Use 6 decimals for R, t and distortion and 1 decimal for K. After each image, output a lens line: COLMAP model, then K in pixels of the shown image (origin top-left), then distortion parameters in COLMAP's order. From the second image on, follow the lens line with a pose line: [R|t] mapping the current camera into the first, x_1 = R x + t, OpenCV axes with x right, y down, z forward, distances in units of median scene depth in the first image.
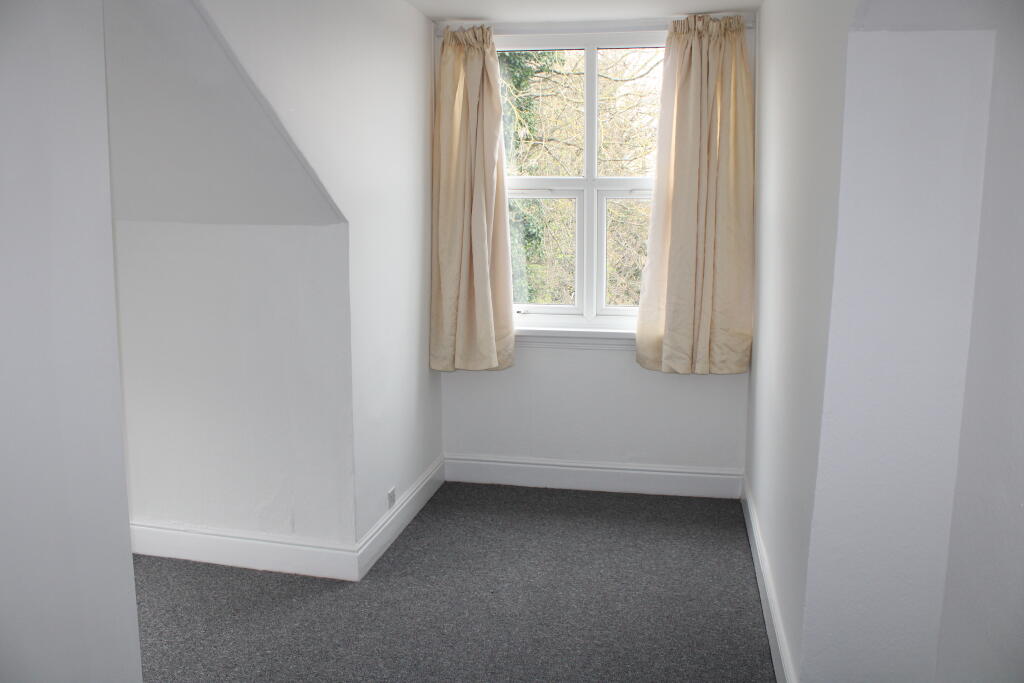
lens RADIAL K [[886.8, 0, 512.0], [0, 886.8, 341.5], [0, 0, 1]] dist [-0.171507, 0.179530]
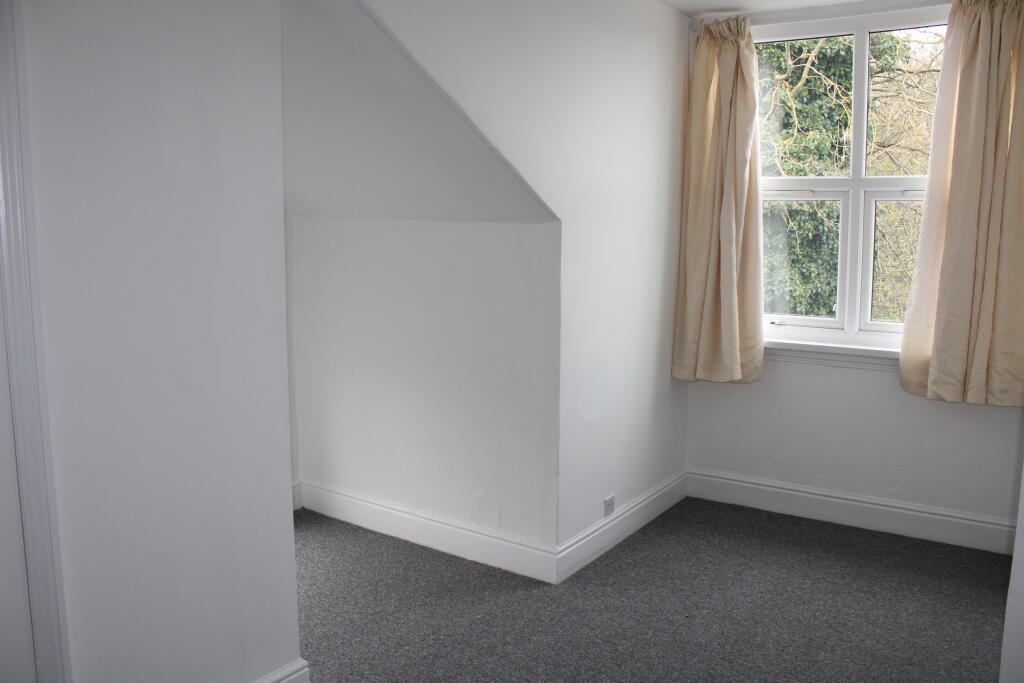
lens RADIAL K [[886.8, 0, 512.0], [0, 886.8, 341.5], [0, 0, 1]] dist [-0.171507, 0.179530]
pose [[0.914175, 0.053388, -0.401788, 0.135241], [-0.059542, 0.998222, -0.002833, 0.005451], [0.400923, 0.026513, 0.915728, 0.055594]]
